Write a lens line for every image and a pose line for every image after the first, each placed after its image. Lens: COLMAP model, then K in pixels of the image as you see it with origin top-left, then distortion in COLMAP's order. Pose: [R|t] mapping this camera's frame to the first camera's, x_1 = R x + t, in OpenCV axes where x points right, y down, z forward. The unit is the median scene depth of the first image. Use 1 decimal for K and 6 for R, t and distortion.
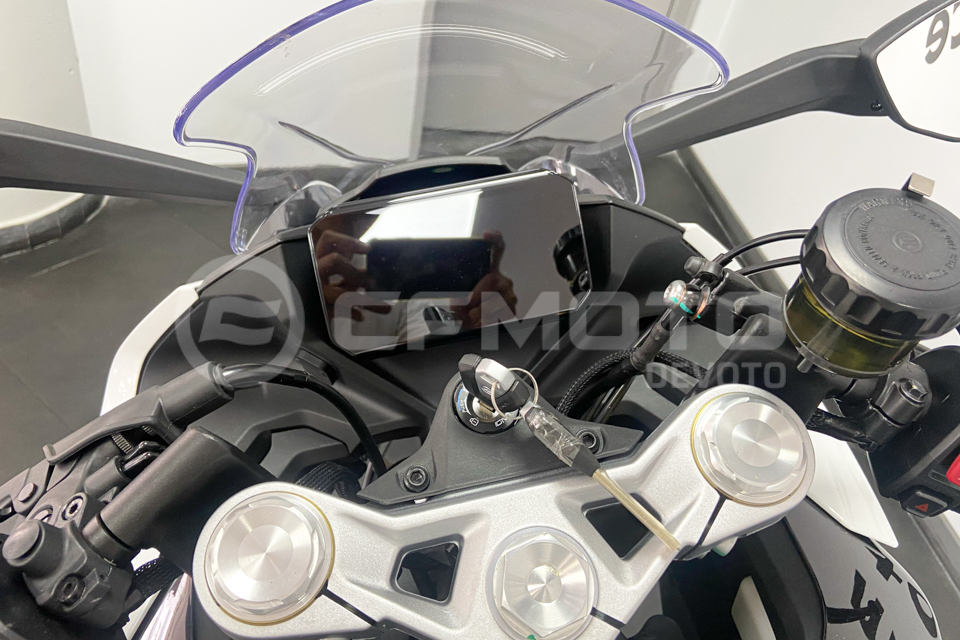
lens RADIAL K [[716.2, 0, 482.1], [0, 716.2, 312.6], [0, 0, 1]] dist [0.086829, -0.103262]
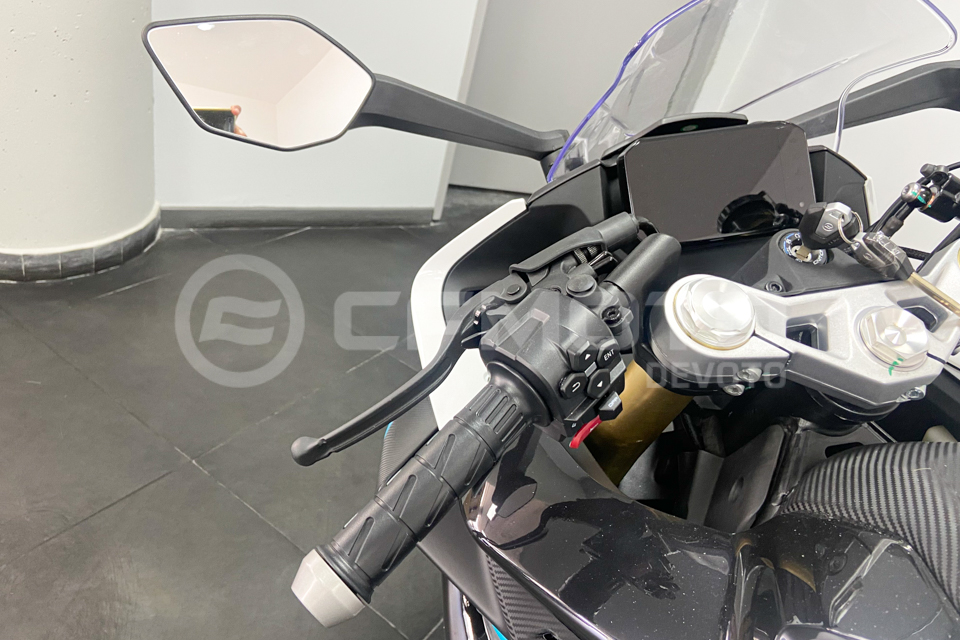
lens RADIAL K [[716.2, 0, 479.8], [0, 716.2, 321.9], [0, 0, 1]] dist [0.086829, -0.103262]
pose [[0.997270, 0.027165, 0.068659, -0.415933], [-0.020015, 0.994505, -0.102757, 0.242572], [-0.071073, 0.101103, 0.992334, -0.220273]]
